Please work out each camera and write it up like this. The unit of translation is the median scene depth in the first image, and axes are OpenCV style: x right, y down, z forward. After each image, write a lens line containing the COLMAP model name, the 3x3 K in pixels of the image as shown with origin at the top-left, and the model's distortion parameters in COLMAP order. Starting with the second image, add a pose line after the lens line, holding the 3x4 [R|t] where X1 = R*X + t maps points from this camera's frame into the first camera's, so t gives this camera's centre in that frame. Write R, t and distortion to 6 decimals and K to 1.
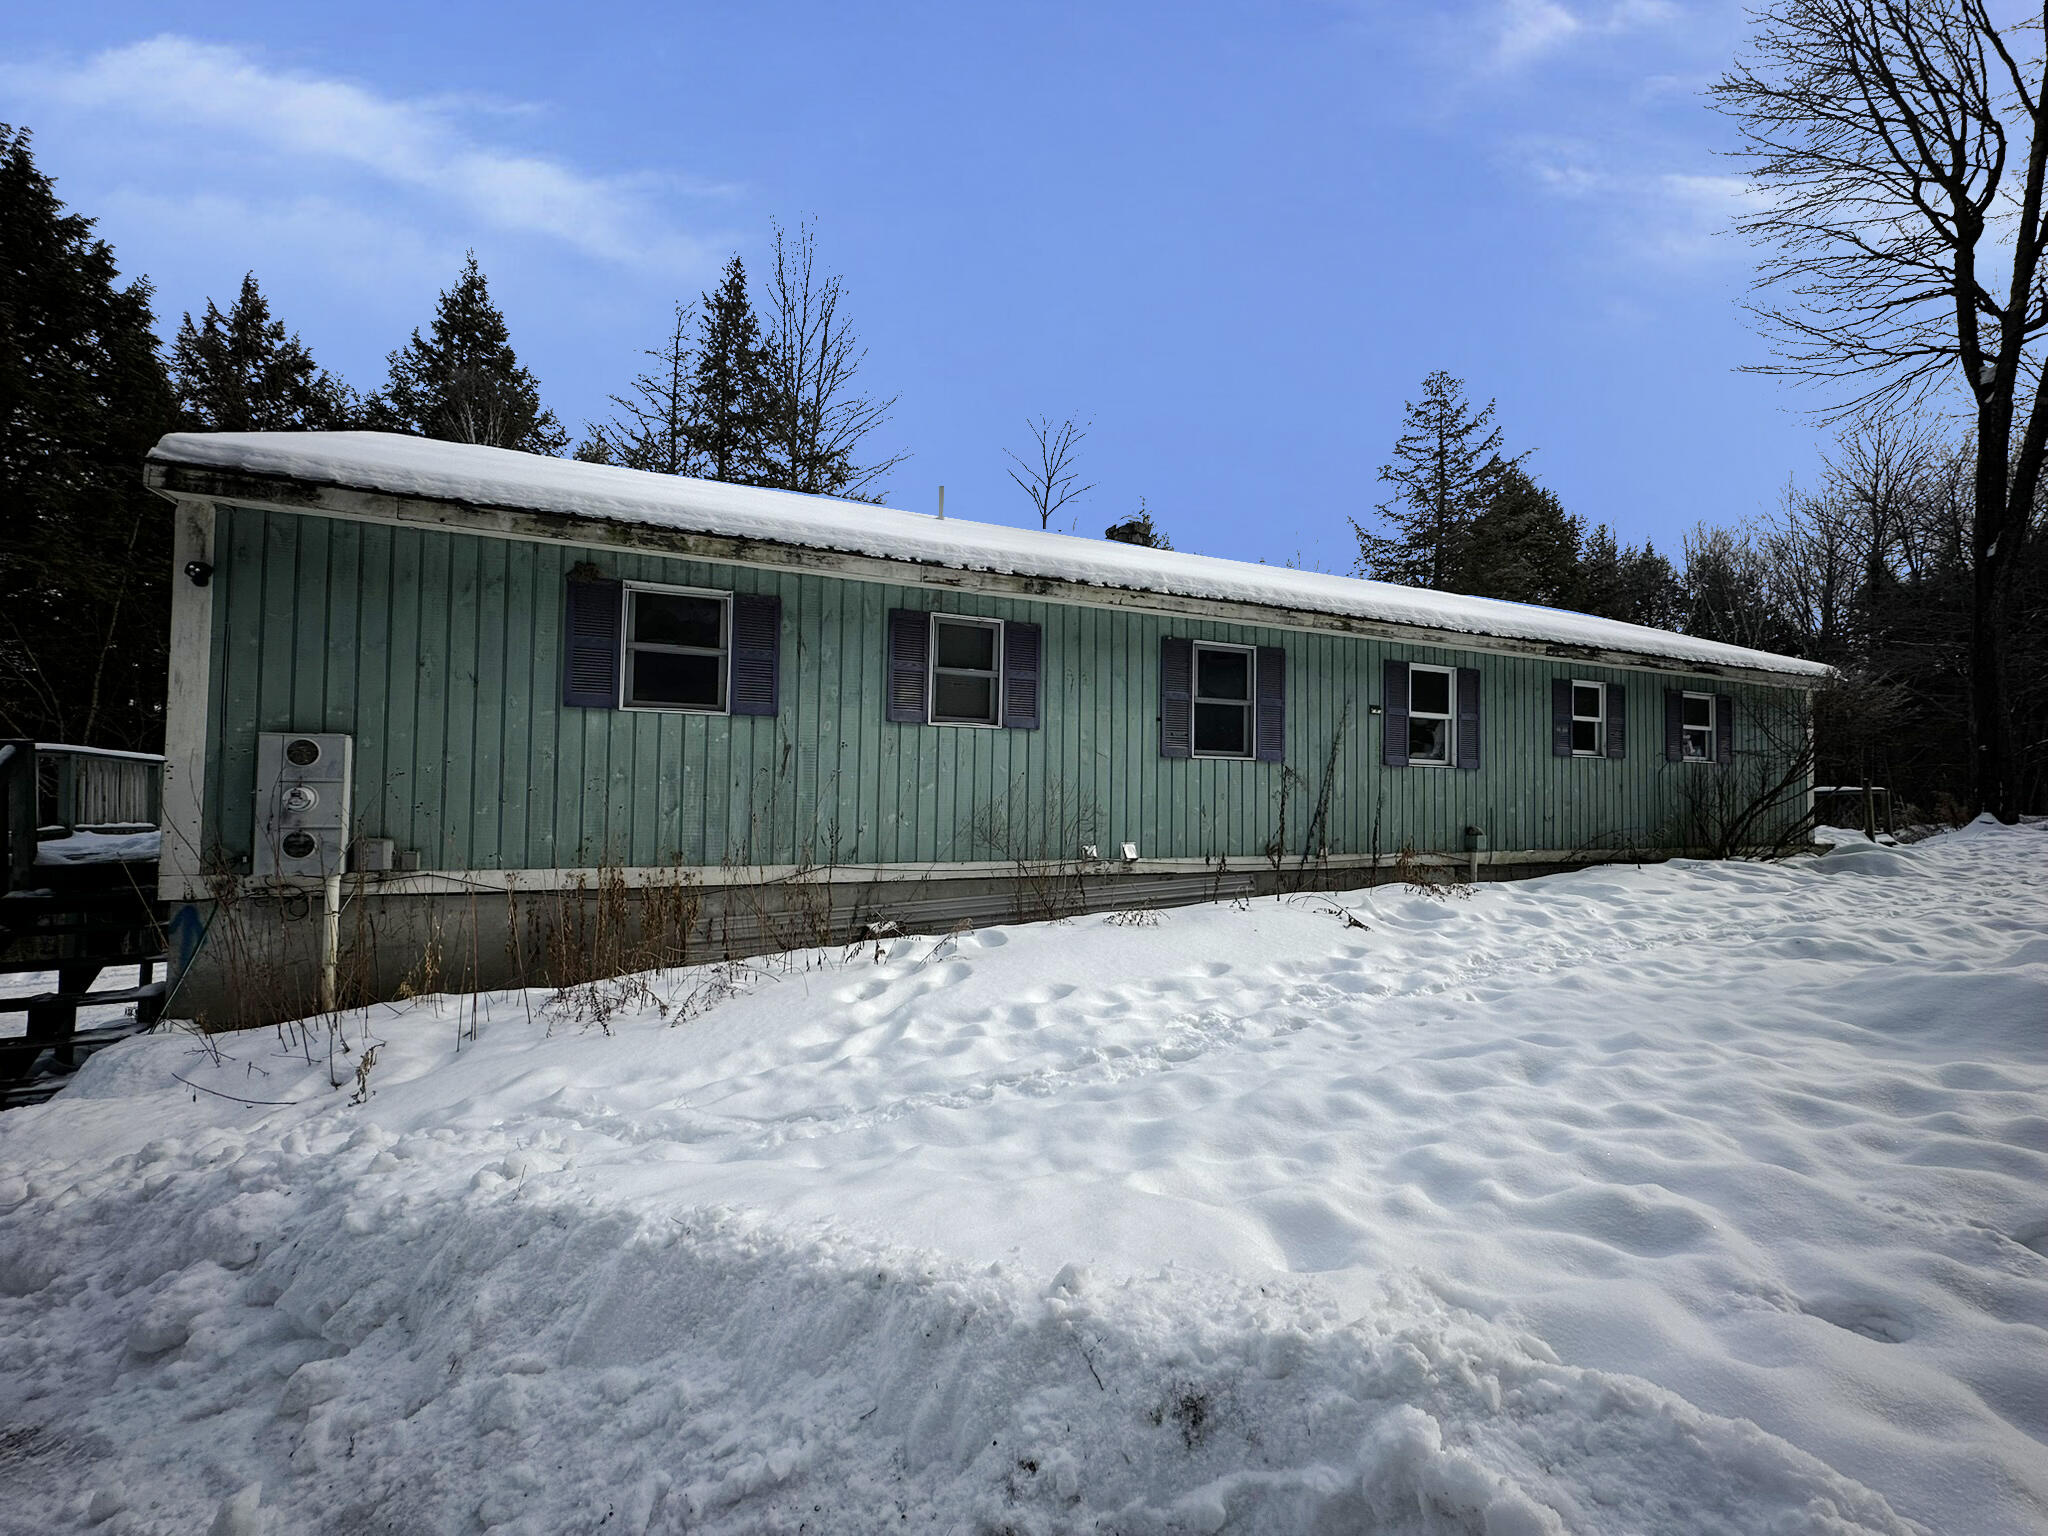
lens RADIAL K [[811.7, 0, 1021.3], [0, 811.7, 766.9], [0, 0, 1]] dist [-0.000268, 0.000659]
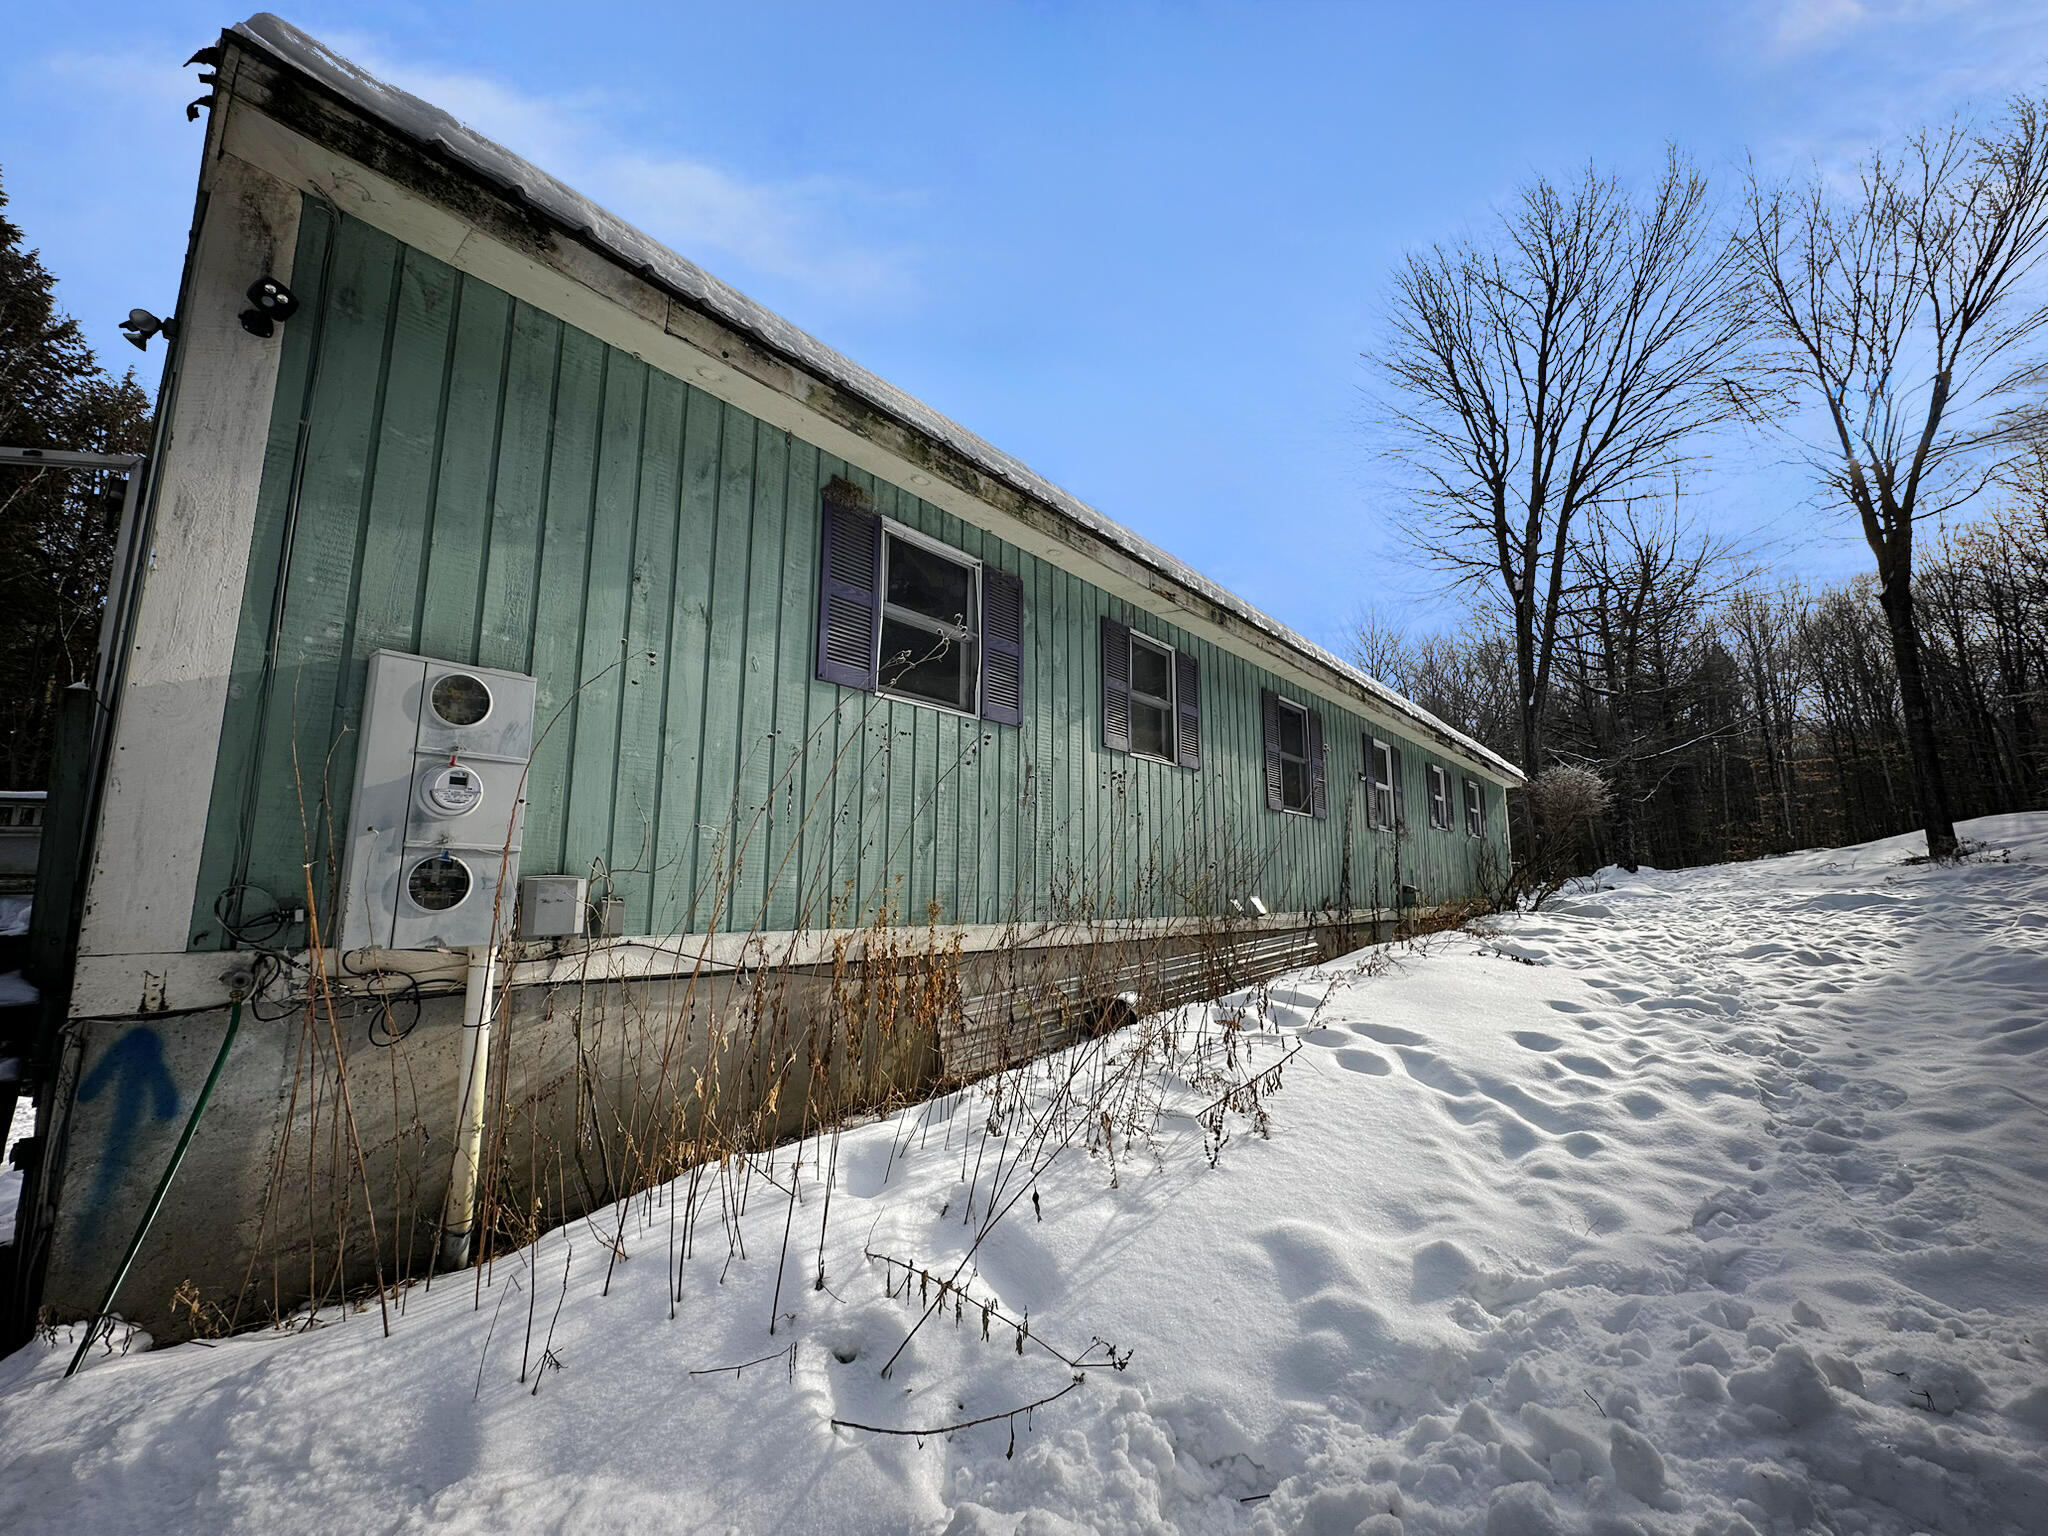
lens RADIAL K [[811.7, 0, 1021.3], [0, 811.7, 766.9], [0, 0, 1]] dist [-0.000268, 0.000659]
pose [[0.890923, 0.058195, 0.450411, -0.717169], [-0.005473, 0.993060, -0.117482, 0.073263], [-0.454122, 0.102202, 0.885058, 0.354646]]
